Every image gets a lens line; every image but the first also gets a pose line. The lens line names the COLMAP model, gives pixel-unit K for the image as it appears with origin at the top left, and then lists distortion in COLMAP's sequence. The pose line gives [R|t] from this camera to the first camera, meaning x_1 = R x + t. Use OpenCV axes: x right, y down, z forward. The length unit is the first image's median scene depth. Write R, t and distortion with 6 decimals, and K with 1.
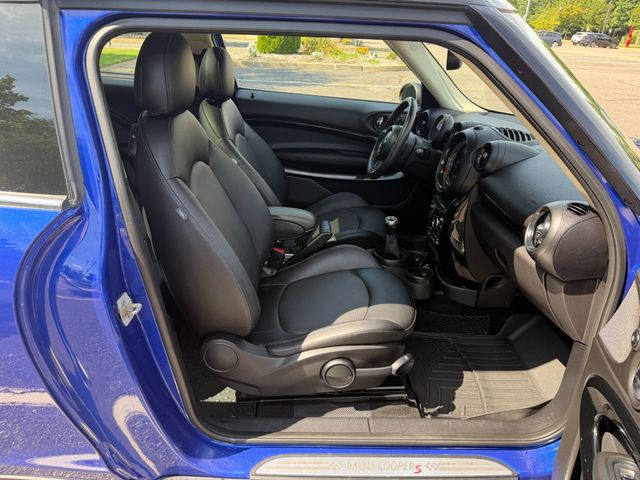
lens RADIAL K [[449.4, 0, 320.0], [0, 449.4, 240.0], [0, 0, 1]] dist [0.055300, -0.066079]
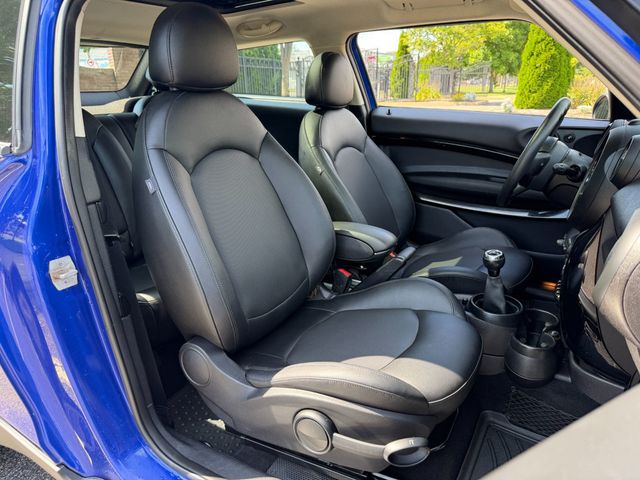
lens RADIAL K [[449.4, 0, 320.0], [0, 449.4, 240.0], [0, 0, 1]] dist [0.055300, -0.066079]
pose [[0.853998, 0.110400, -0.508428, 0.283803], [-0.174505, 0.981400, -0.080012, 0.037567], [0.490138, 0.157053, 0.857379, 0.246177]]
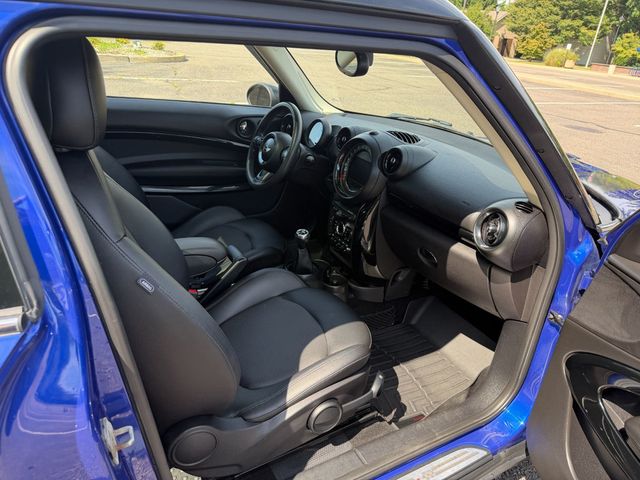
lens RADIAL K [[449.4, 0, 320.0], [0, 449.4, 240.0], [0, 0, 1]] dist [0.055300, -0.066079]
pose [[0.884121, -0.165220, 0.437074, -0.224110], [0.157090, 0.986053, 0.054975, -0.077108], [-0.440061, 0.020055, 0.897744, 0.133652]]
